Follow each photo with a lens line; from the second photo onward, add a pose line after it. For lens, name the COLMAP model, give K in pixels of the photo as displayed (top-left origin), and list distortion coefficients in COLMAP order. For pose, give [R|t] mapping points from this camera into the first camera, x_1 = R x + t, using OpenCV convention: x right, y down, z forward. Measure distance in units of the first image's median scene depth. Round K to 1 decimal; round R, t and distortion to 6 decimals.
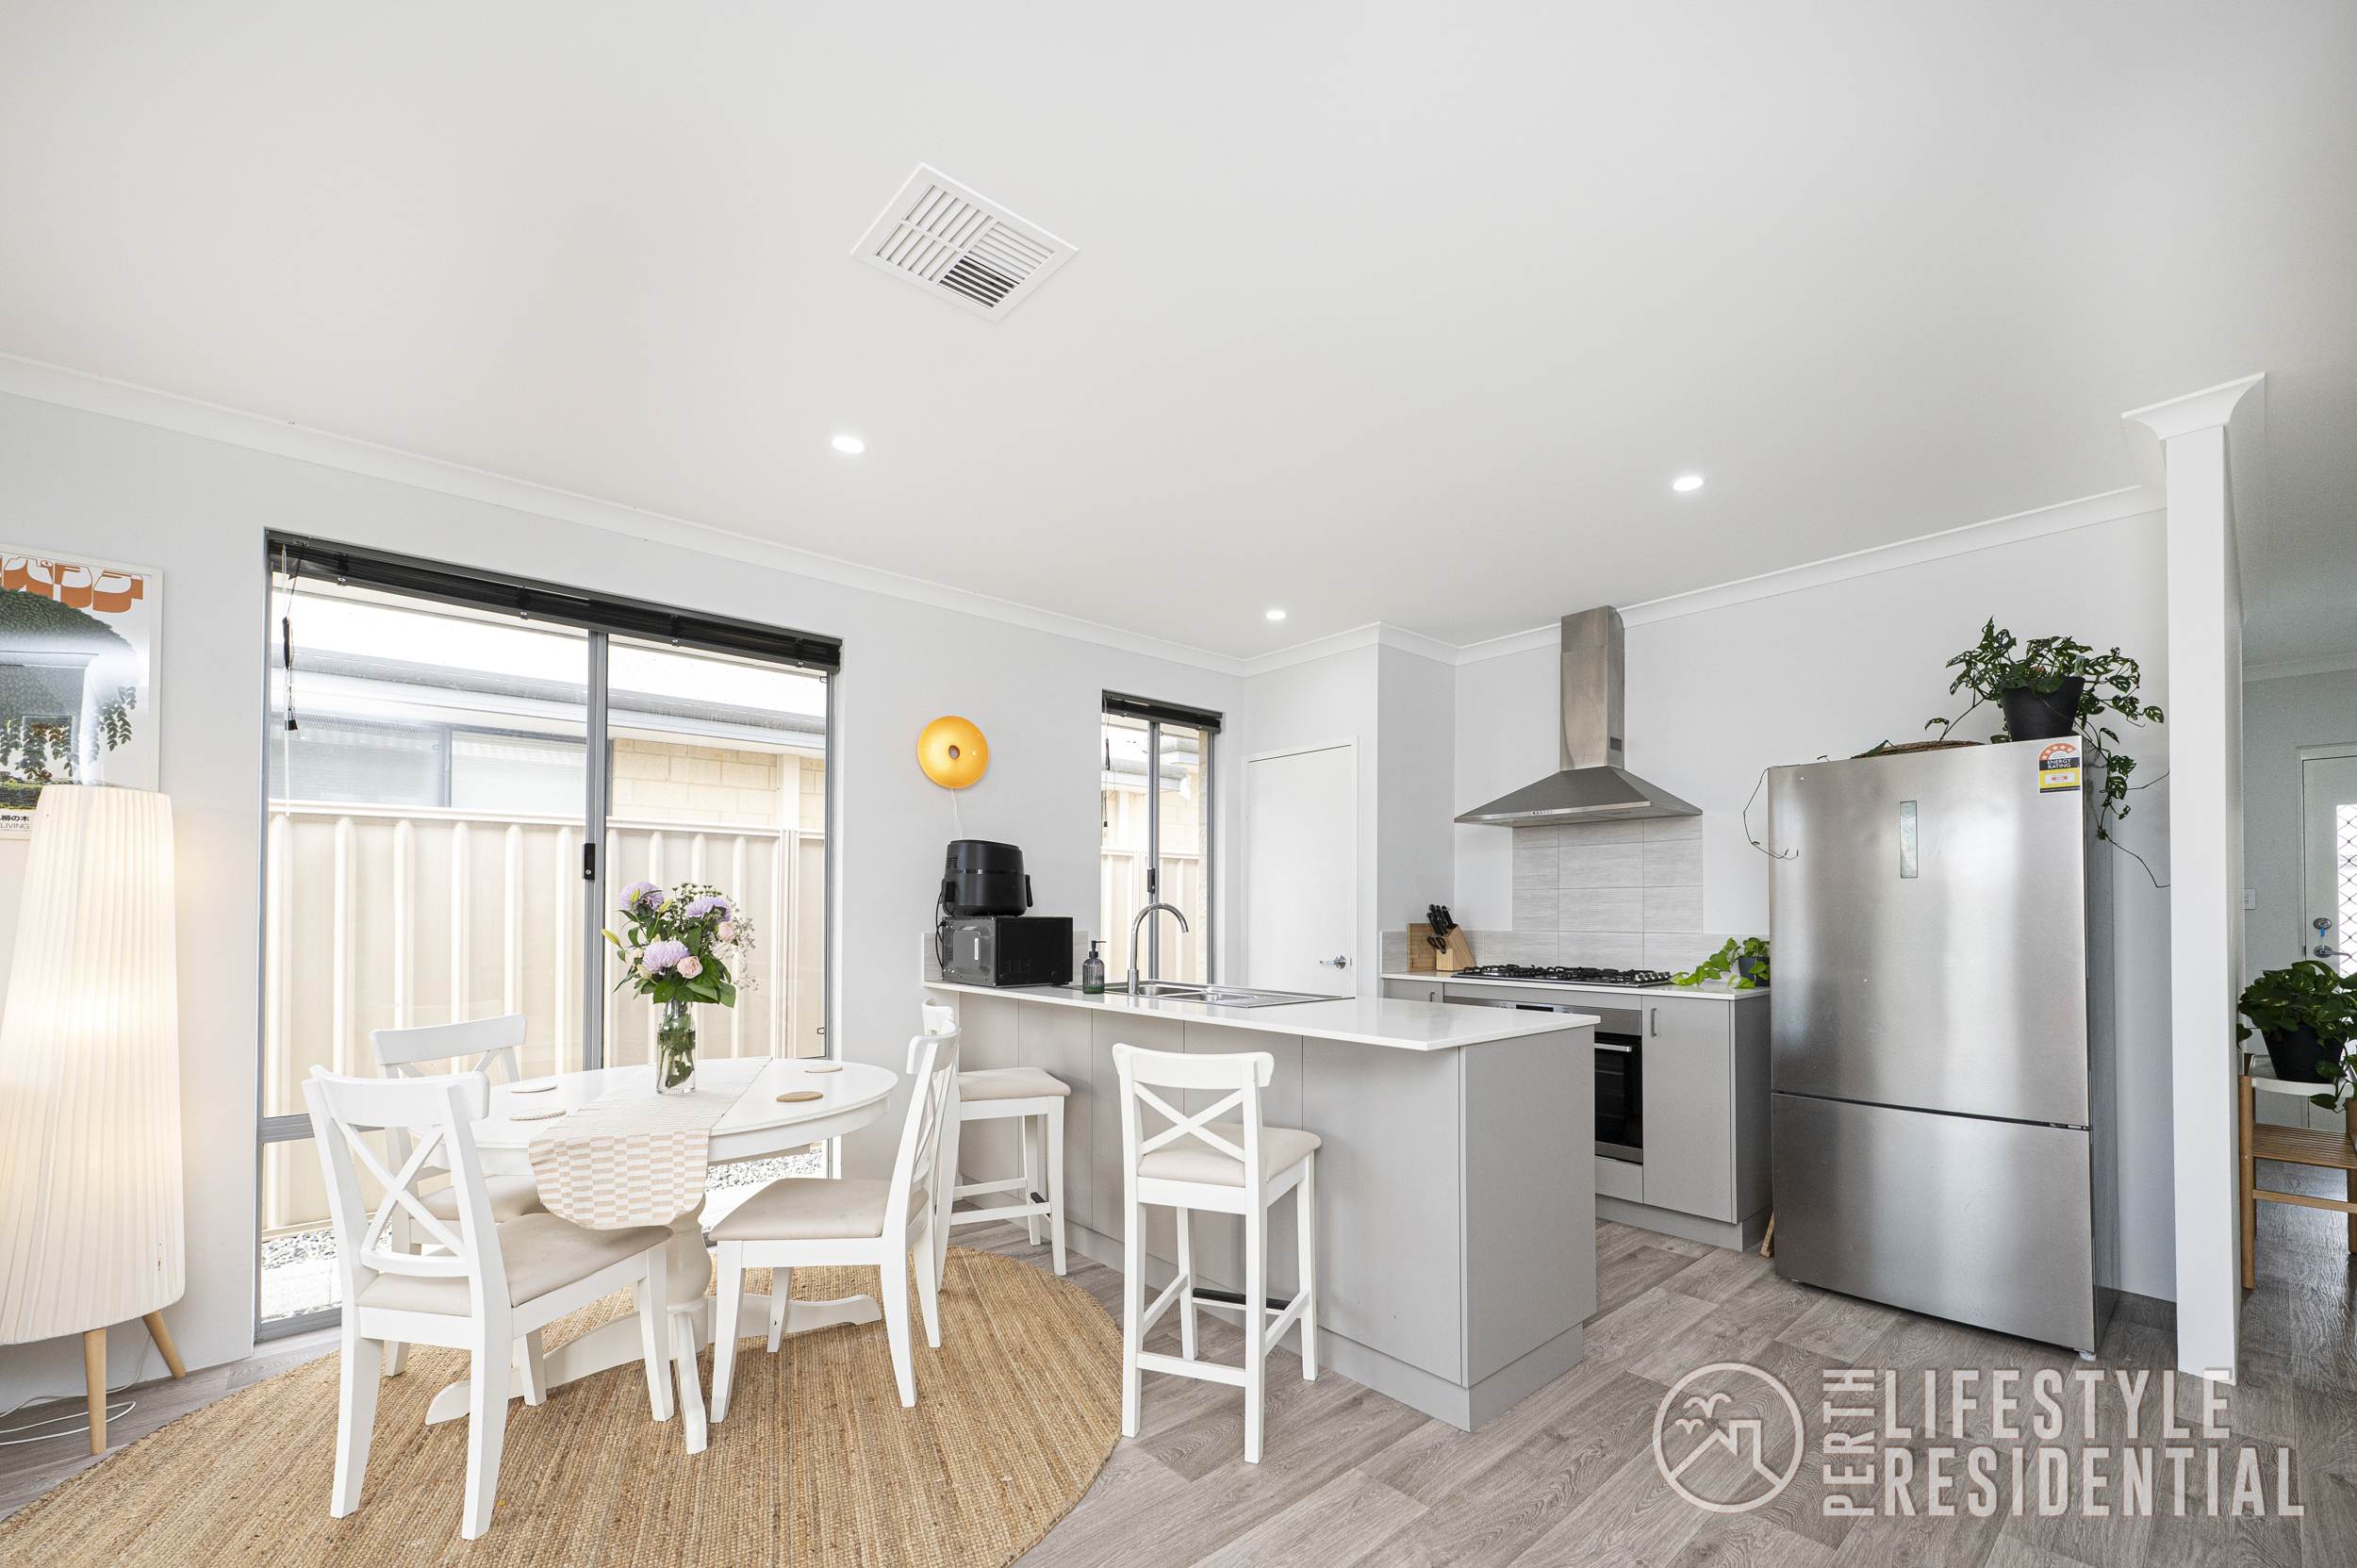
lens RADIAL K [[948.7, 0, 1268.0], [0, 948.7, 854.2], [0, 0, 1]] dist [0.001087, -0.002028]
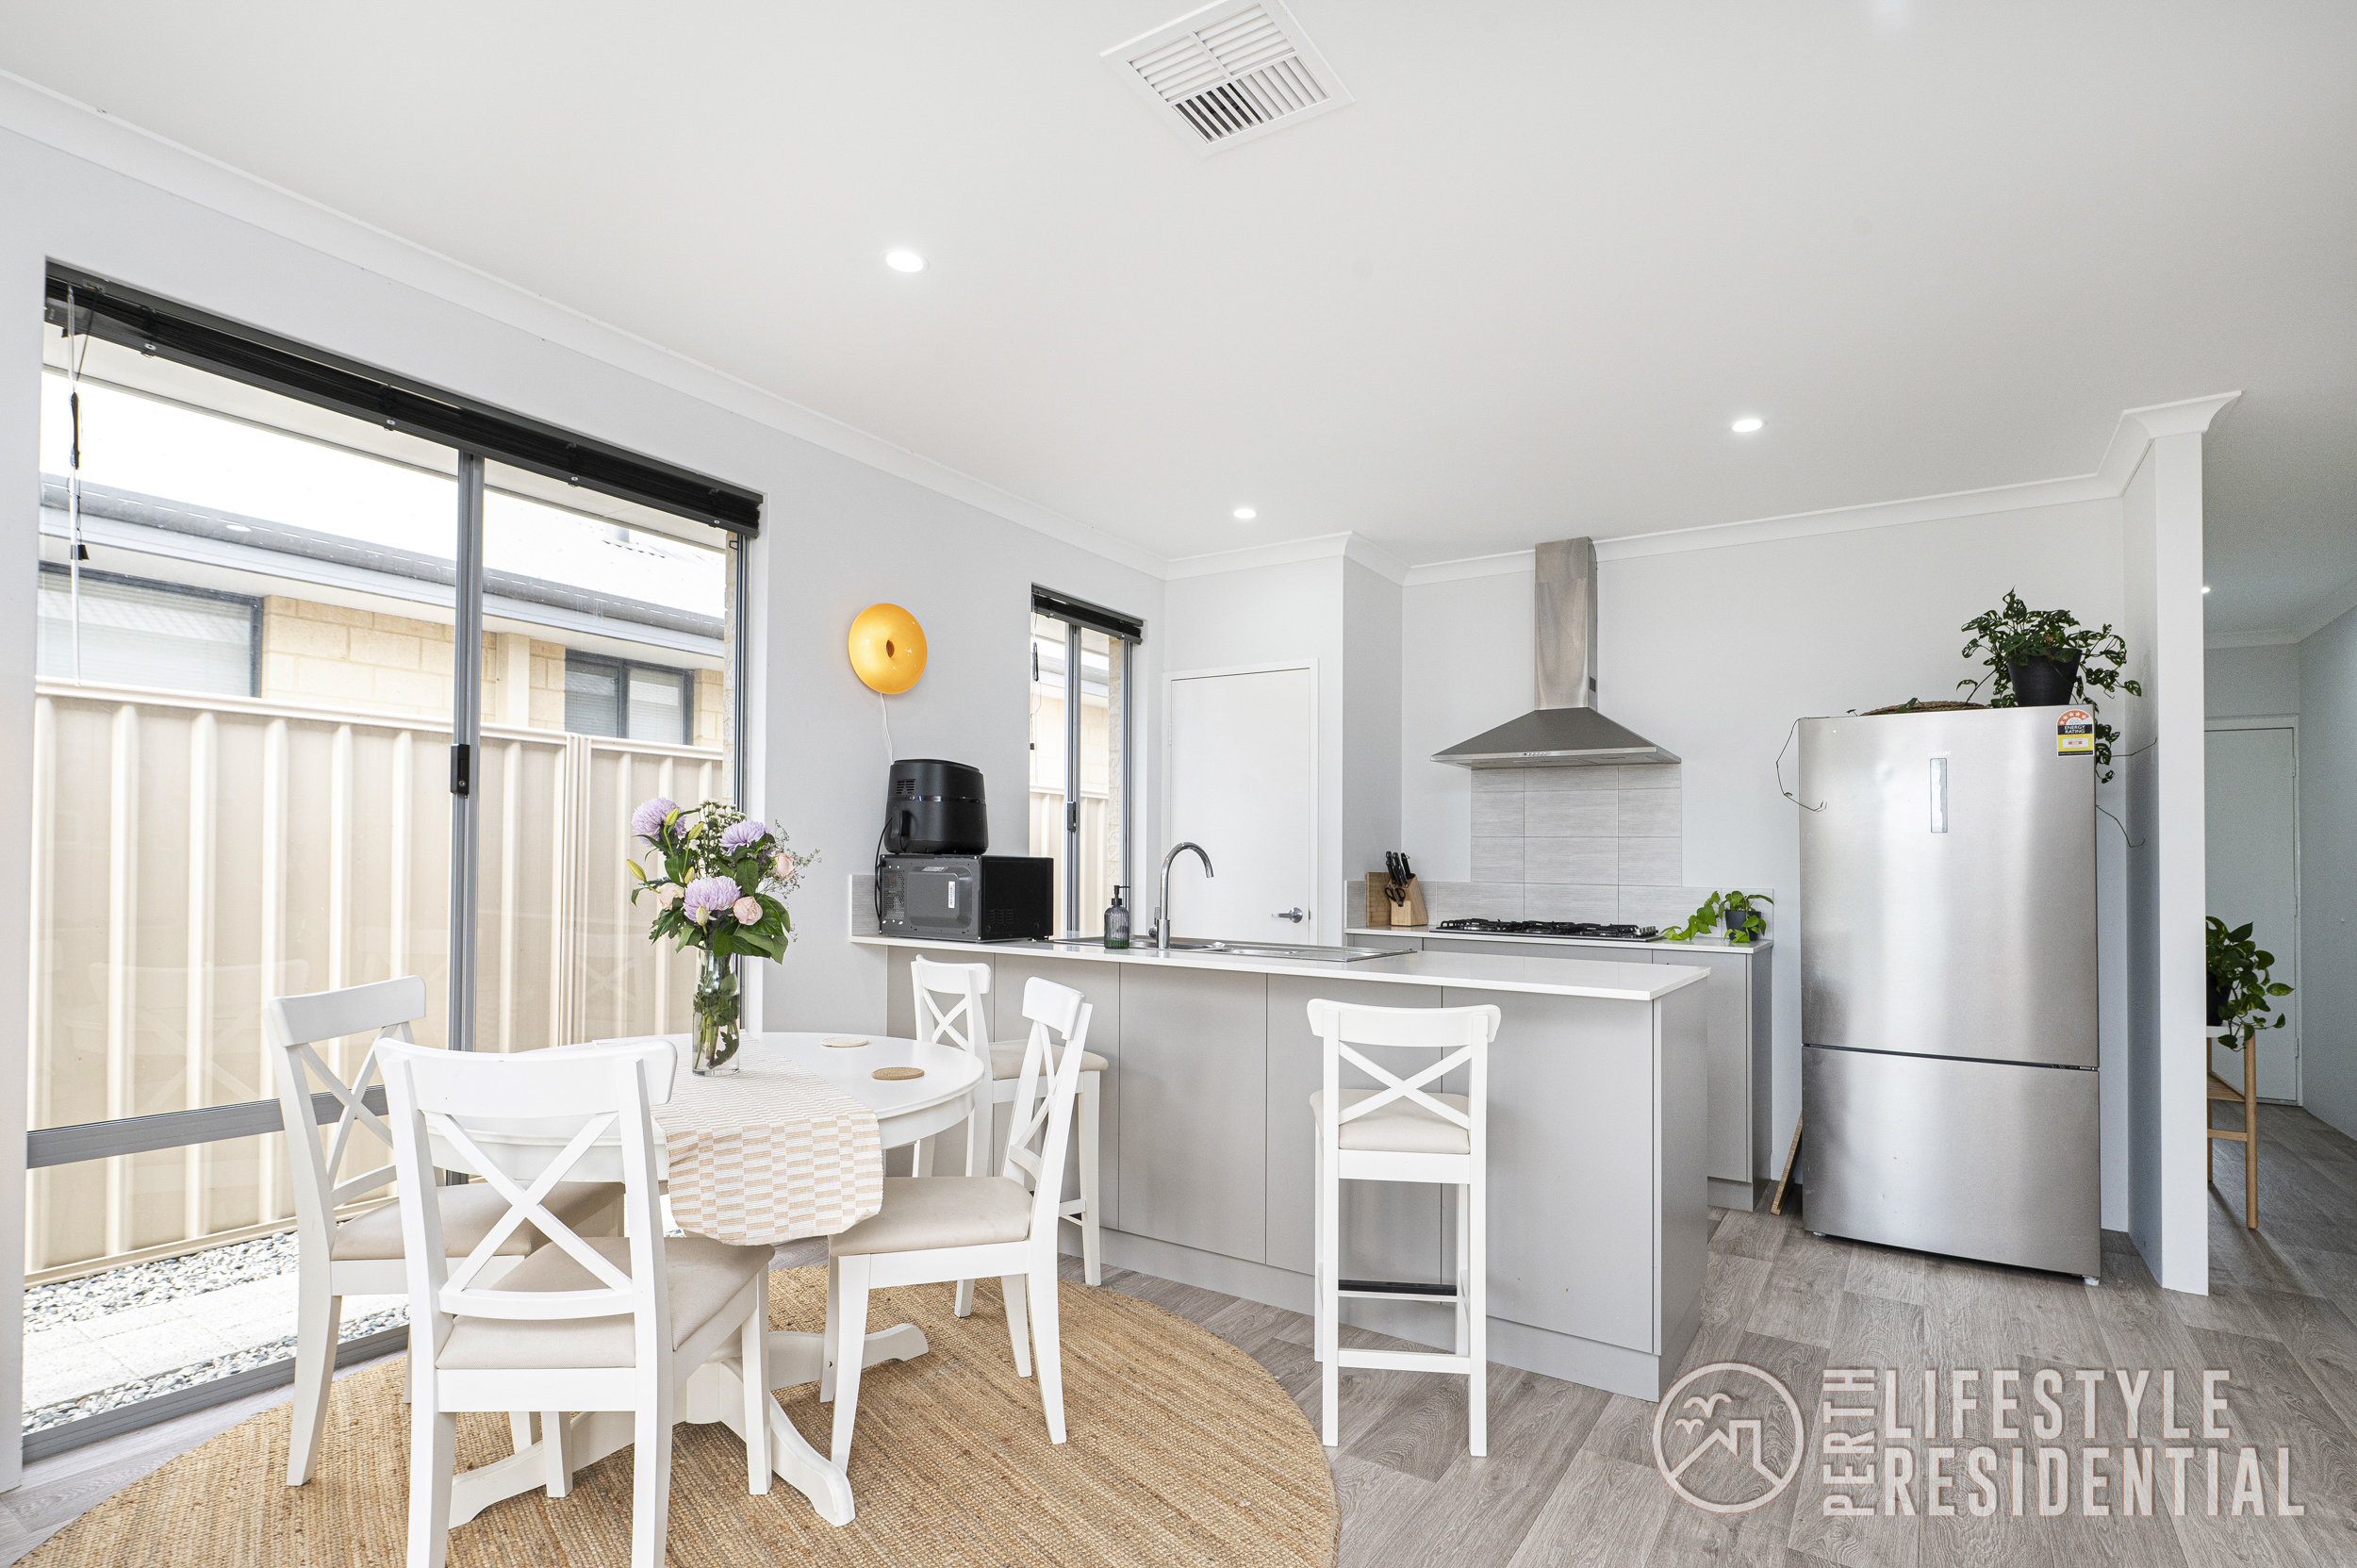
lens RADIAL K [[1153.1, 0, 1178.5], [0, 1153.1, 784.0], [0, 0, 1]] dist [-0.001980, -0.000869]
pose [[0.966581, 0.034304, 0.254057, -0.456666], [-0.032107, 0.999403, -0.012789, 0.014982], [-0.254344, 0.004205, 0.967105, 0.000427]]
